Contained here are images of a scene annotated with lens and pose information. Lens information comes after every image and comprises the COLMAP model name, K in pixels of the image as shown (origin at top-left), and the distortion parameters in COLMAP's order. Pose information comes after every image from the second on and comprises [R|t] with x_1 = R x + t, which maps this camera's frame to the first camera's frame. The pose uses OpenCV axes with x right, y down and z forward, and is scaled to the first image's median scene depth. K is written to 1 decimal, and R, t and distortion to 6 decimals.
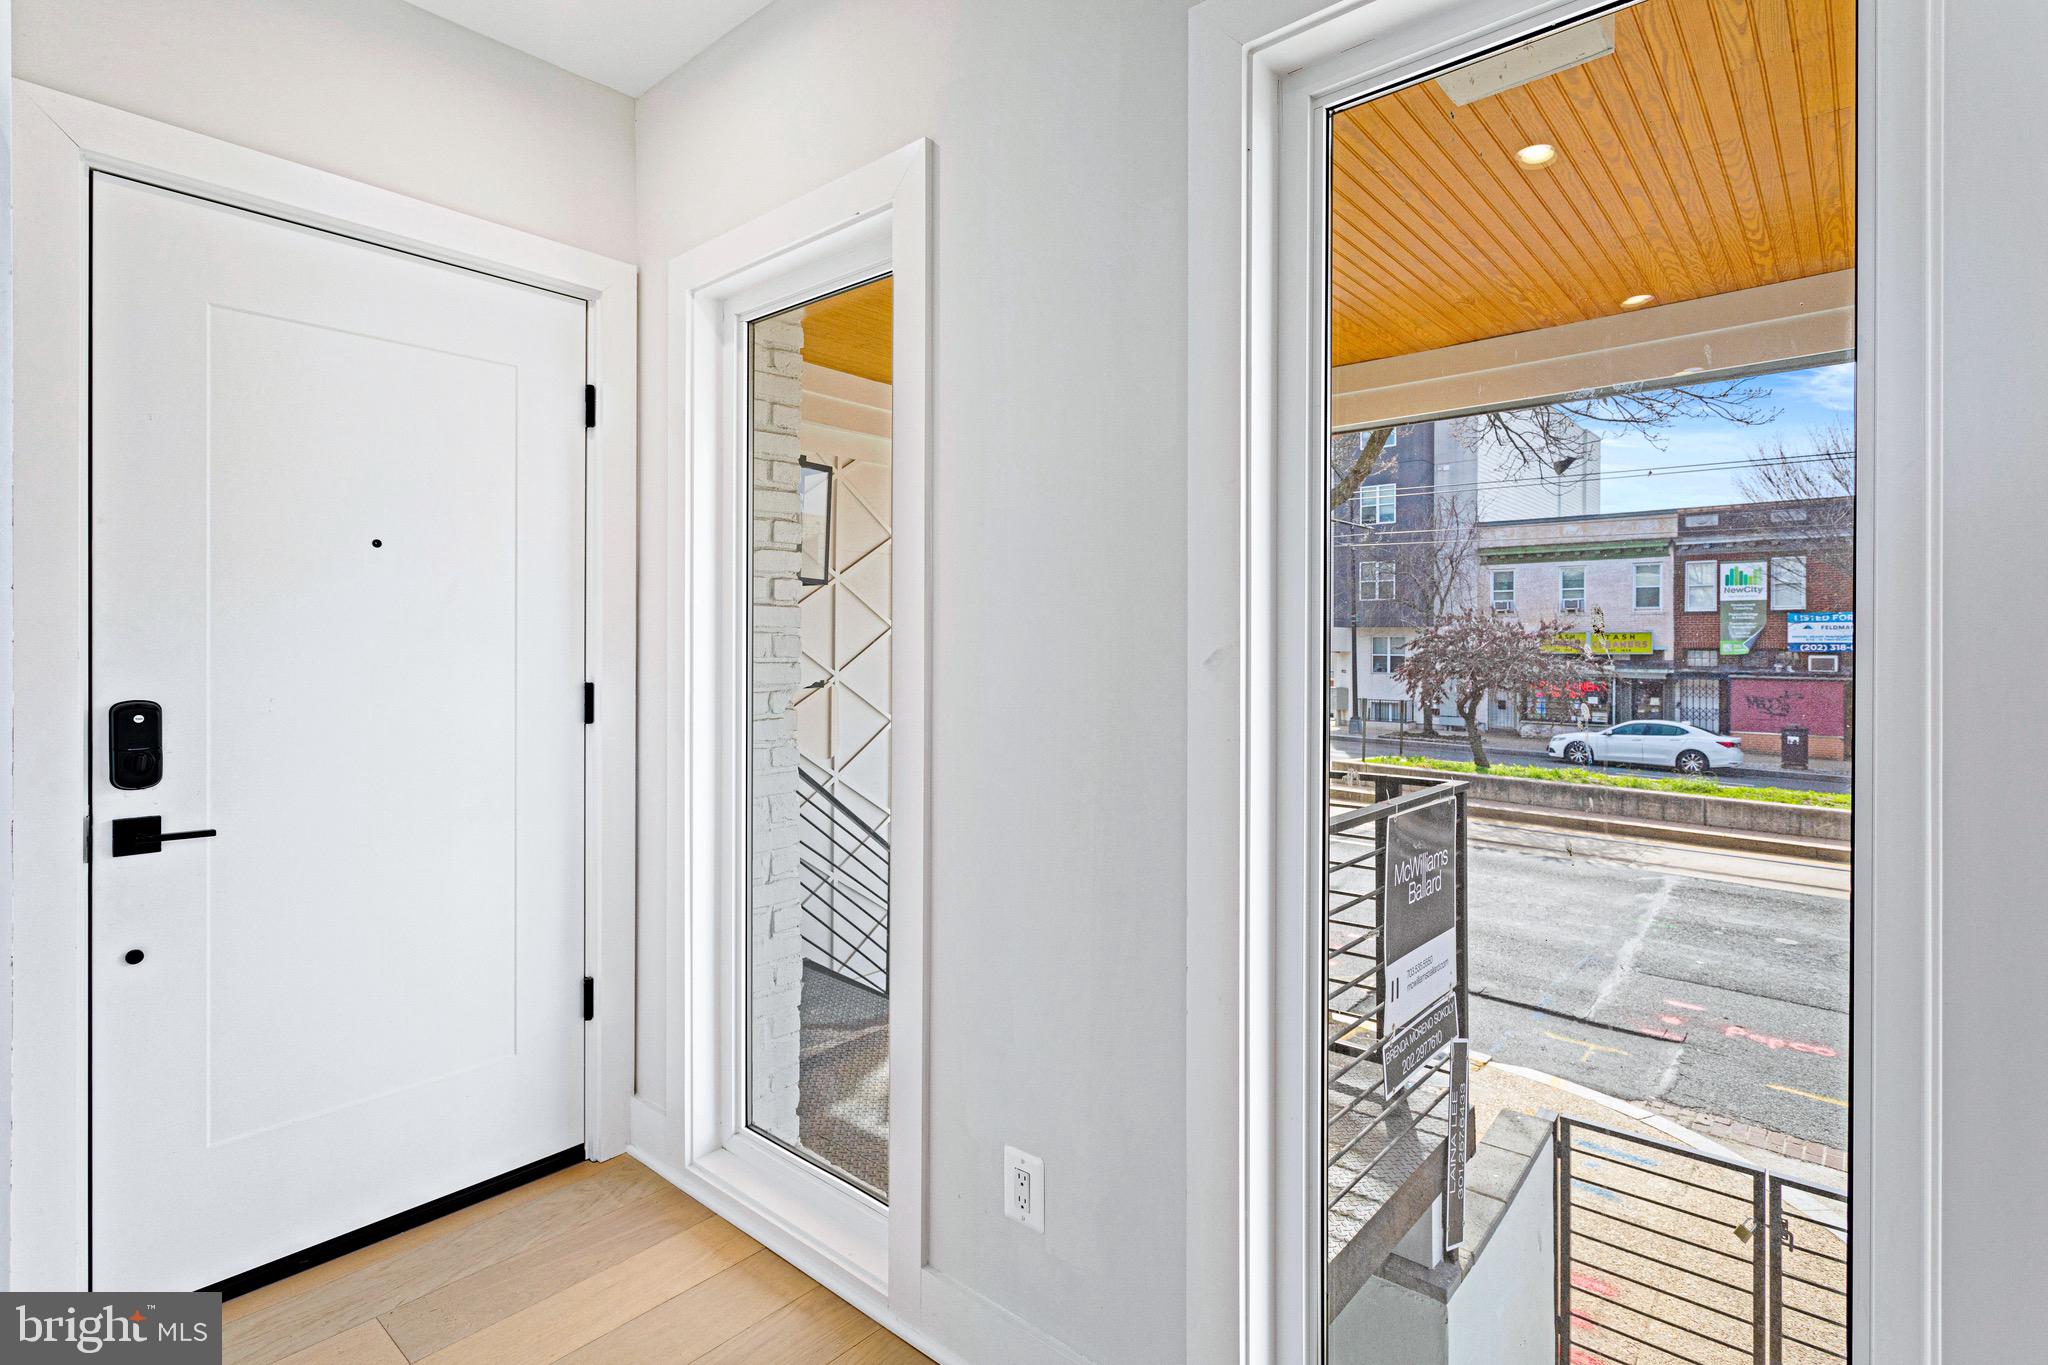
lens RADIAL K [[991.6, 0, 1048.8], [0, 991.6, 659.8], [0, 0, 1]] dist [-0.008864, 0.000719]
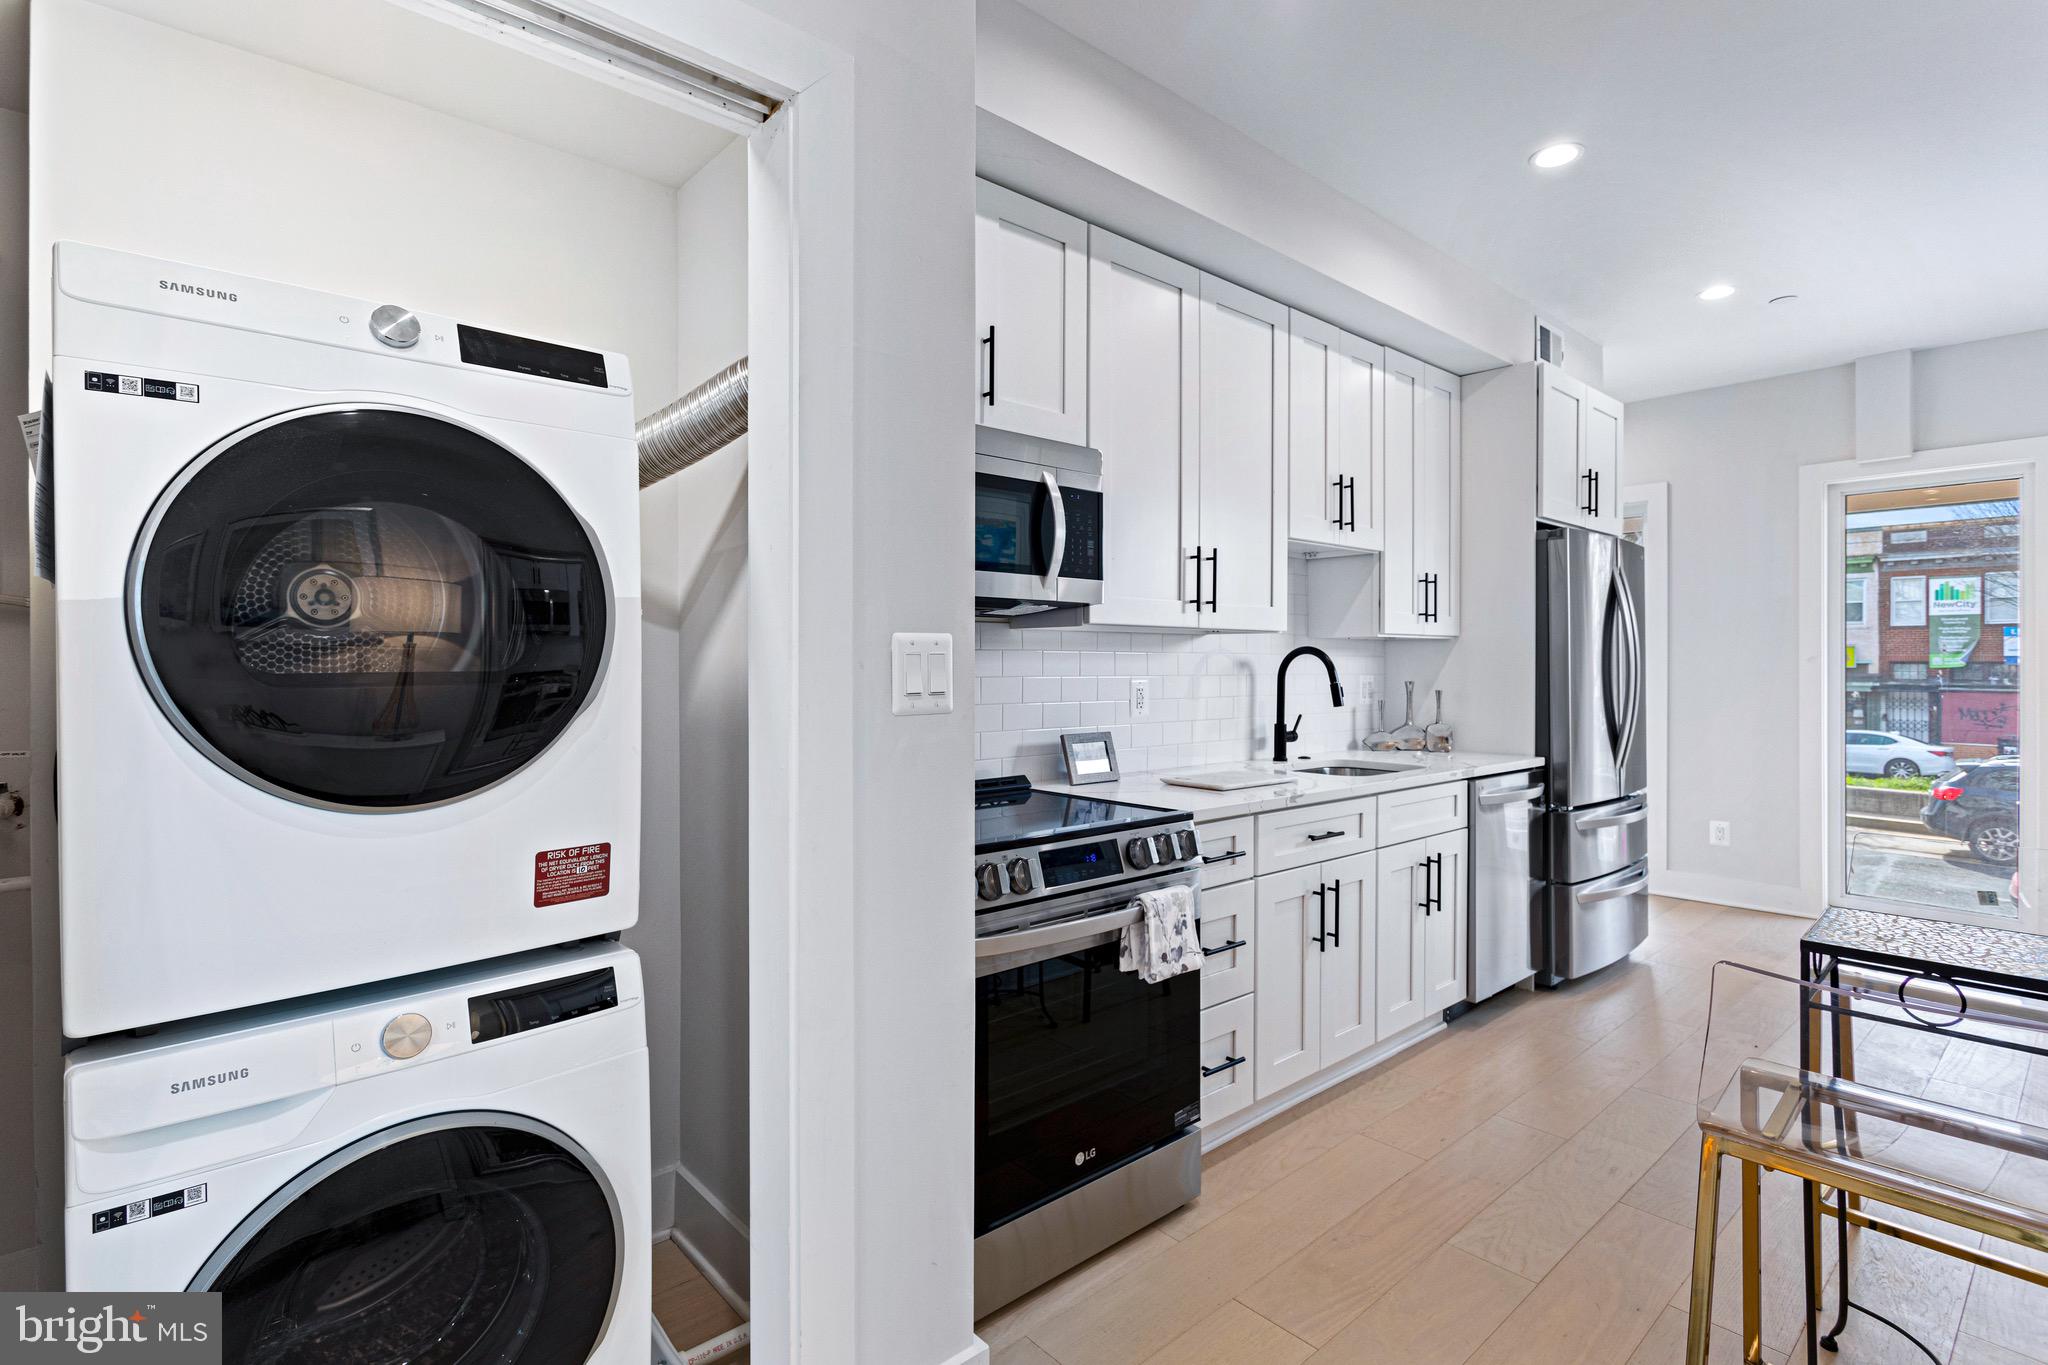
lens RADIAL K [[991.6, 0, 1014.3], [0, 991.6, 668.9], [0, 0, 1]] dist [-0.008864, 0.000719]
pose [[0.989308, -0.000231, -0.145842, -0.112843], [-0.000681, 0.999981, -0.006202, 0.002993], [0.145840, 0.006235, 0.989289, -0.151787]]
